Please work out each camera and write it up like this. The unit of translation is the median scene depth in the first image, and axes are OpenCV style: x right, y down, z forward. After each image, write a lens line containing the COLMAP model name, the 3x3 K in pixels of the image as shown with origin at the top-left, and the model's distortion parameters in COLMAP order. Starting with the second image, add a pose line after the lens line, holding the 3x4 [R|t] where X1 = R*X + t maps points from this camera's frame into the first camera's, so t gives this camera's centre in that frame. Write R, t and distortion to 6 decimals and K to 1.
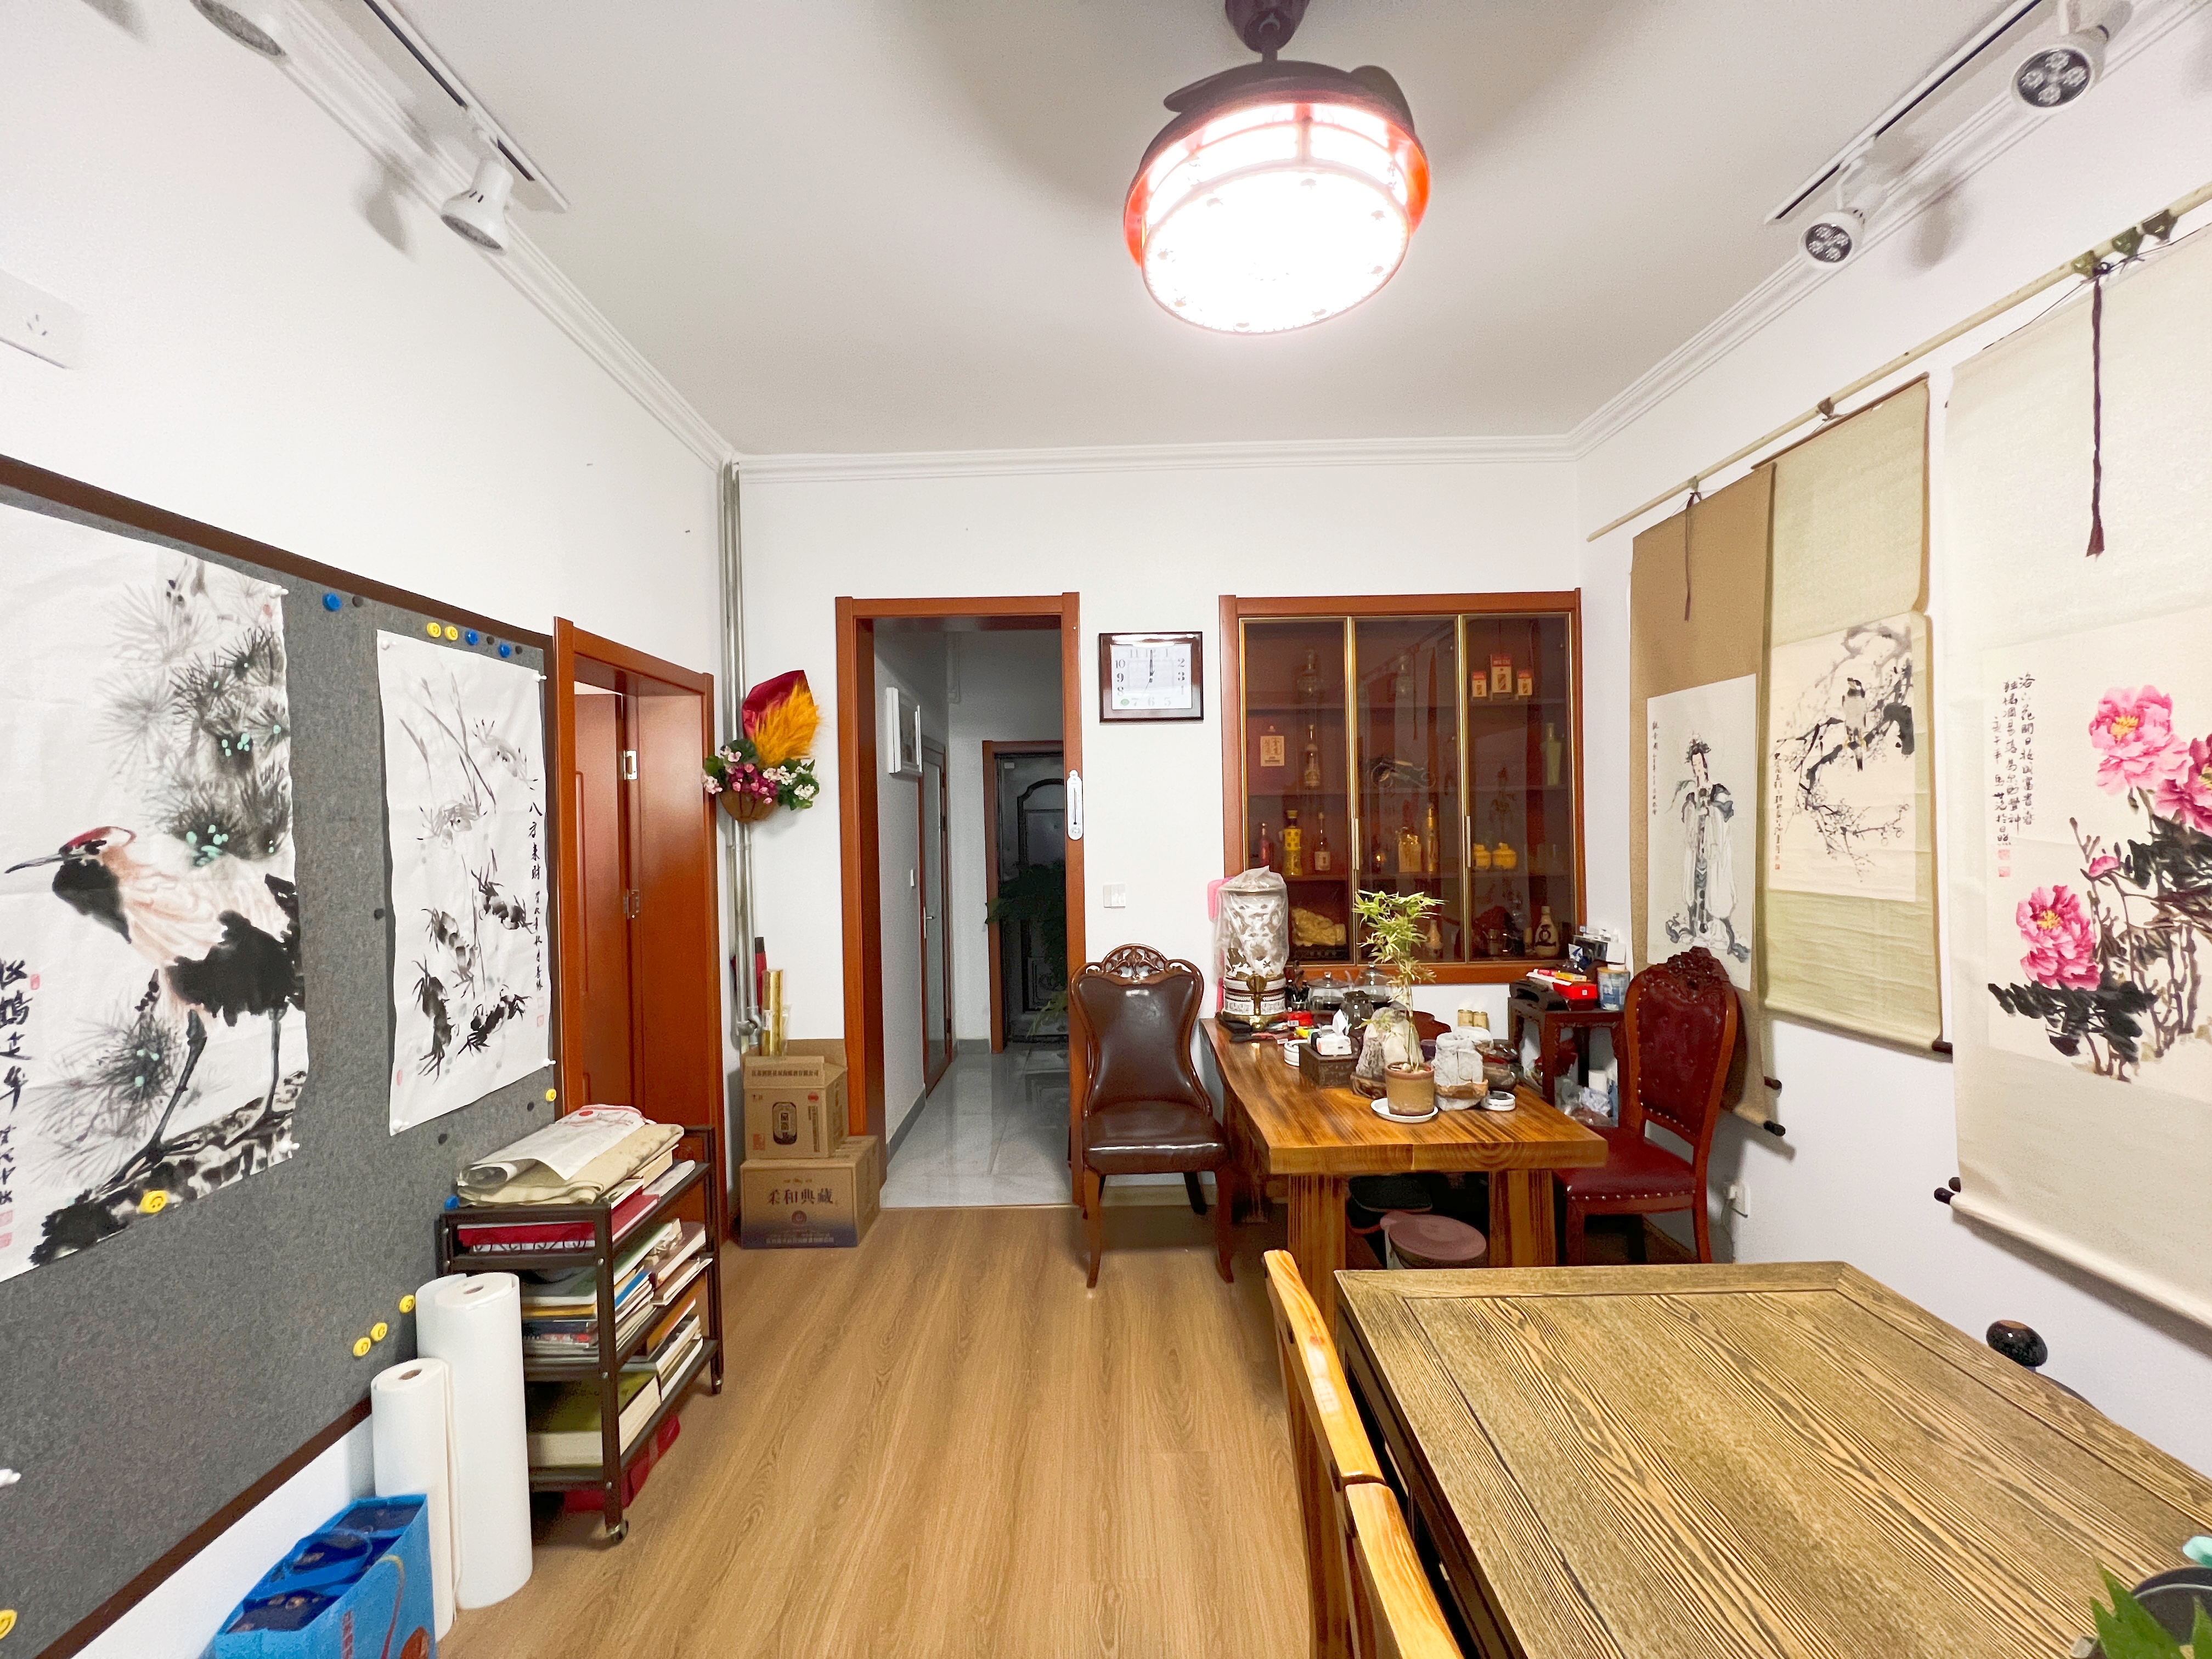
lens RADIAL K [[889.4, 0, 1104.0], [0, 889.4, 829.4], [0, 0, 1]] dist [0.000121, 0.000398]
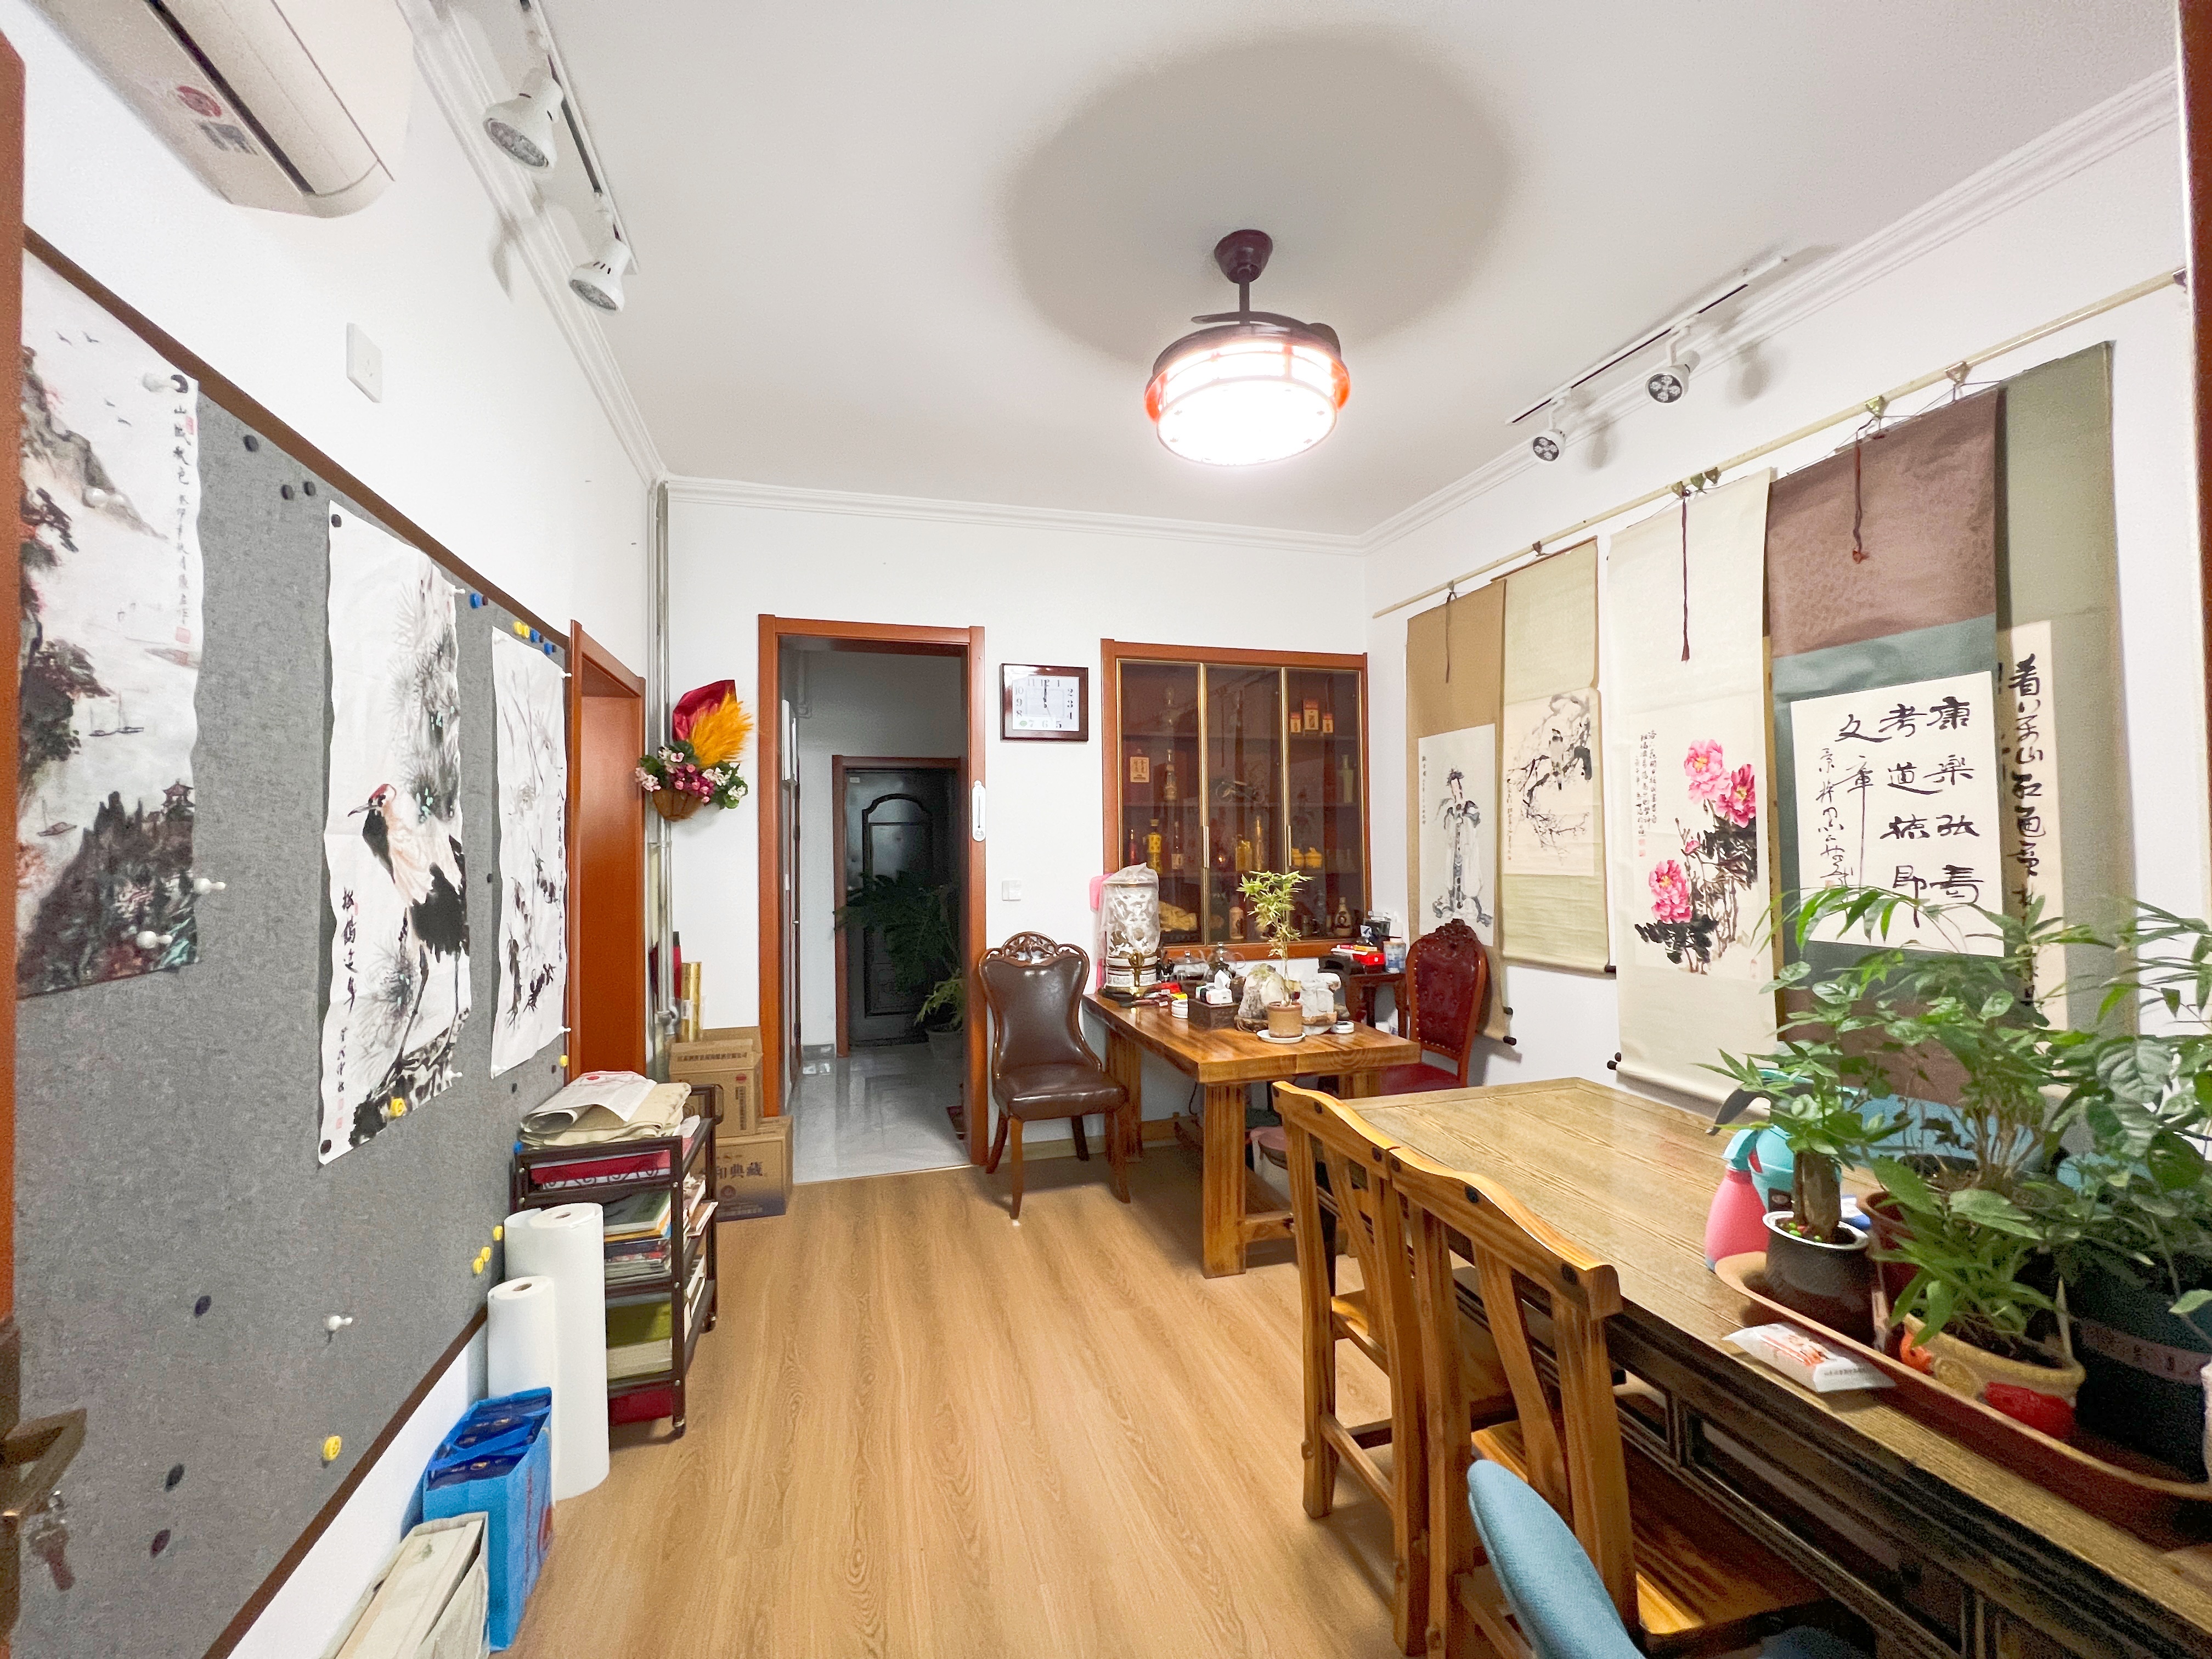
lens RADIAL K [[889.4, 0, 1108.2], [0, 889.4, 831.8], [0, 0, 1]] dist [0.000121, 0.000398]
pose [[0.961324, 0.012556, 0.275133, -0.310213], [-0.004382, 0.999531, -0.030305, 0.055143], [-0.275384, 0.027927, 0.960929, -0.240428]]
